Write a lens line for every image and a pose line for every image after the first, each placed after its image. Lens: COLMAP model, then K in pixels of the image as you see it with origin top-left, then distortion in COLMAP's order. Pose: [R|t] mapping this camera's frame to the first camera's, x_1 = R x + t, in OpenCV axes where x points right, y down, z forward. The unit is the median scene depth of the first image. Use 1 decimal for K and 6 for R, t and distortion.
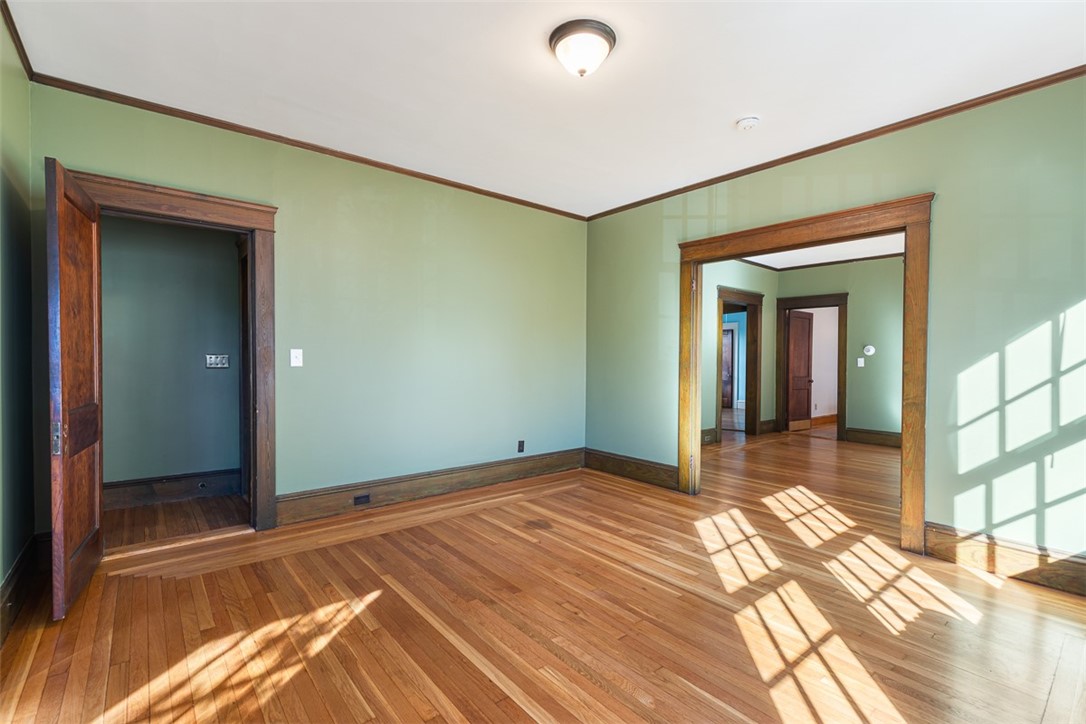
lens RADIAL K [[496.2, 0, 548.4], [0, 496.2, 356.4], [0, 0, 1]] dist [0.013731, -0.003928]
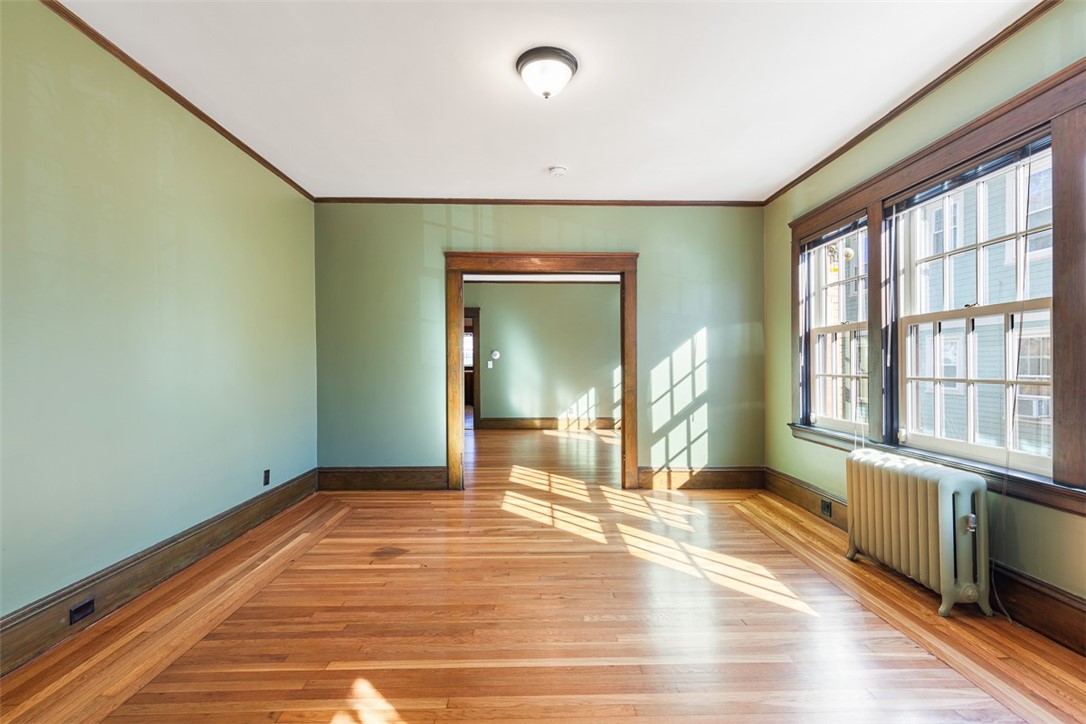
lens RADIAL K [[496.2, 0, 541.3], [0, 496.2, 369.3], [0, 0, 1]] dist [0.013731, -0.003928]
pose [[0.624869, -0.018725, 0.780505, -0.542917], [0.006055, 0.999798, 0.019139, -0.000488], [-0.780706, -0.007233, 0.624857, 0.246367]]
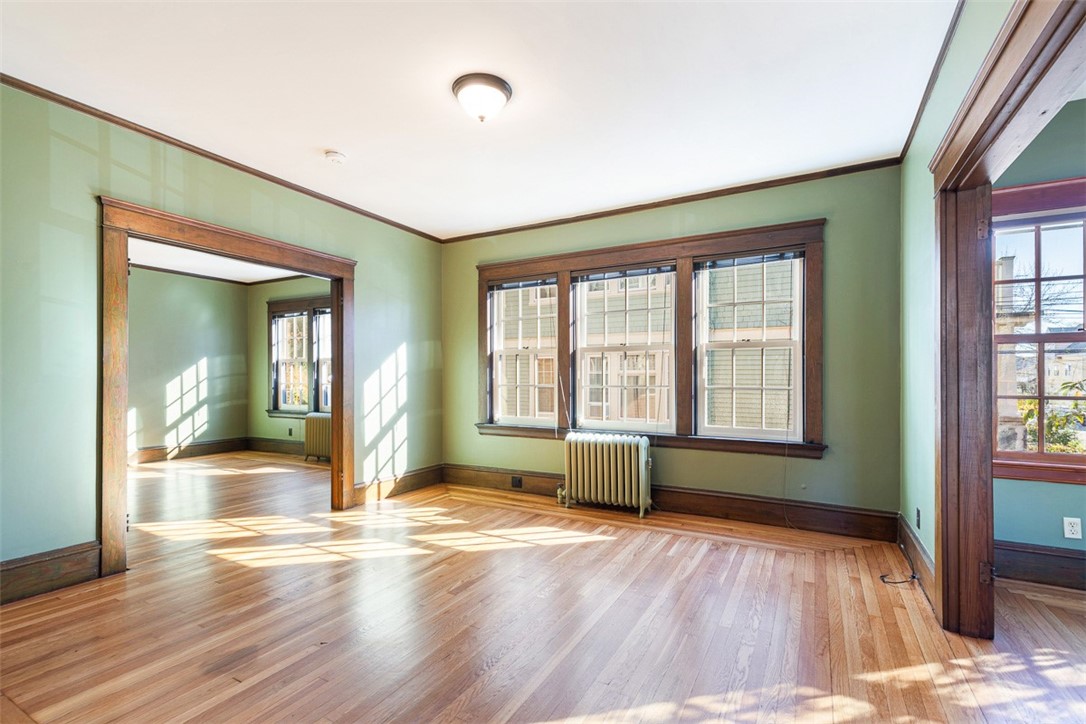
lens RADIAL K [[496.2, 0, 539.1], [0, 496.2, 370.2], [0, 0, 1]] dist [0.013731, -0.003928]
pose [[-0.356085, 0.002268, 0.934451, -0.709070], [-0.006538, 0.999967, -0.004918, -0.000256], [-0.934431, -0.007861, -0.356058, 0.894208]]
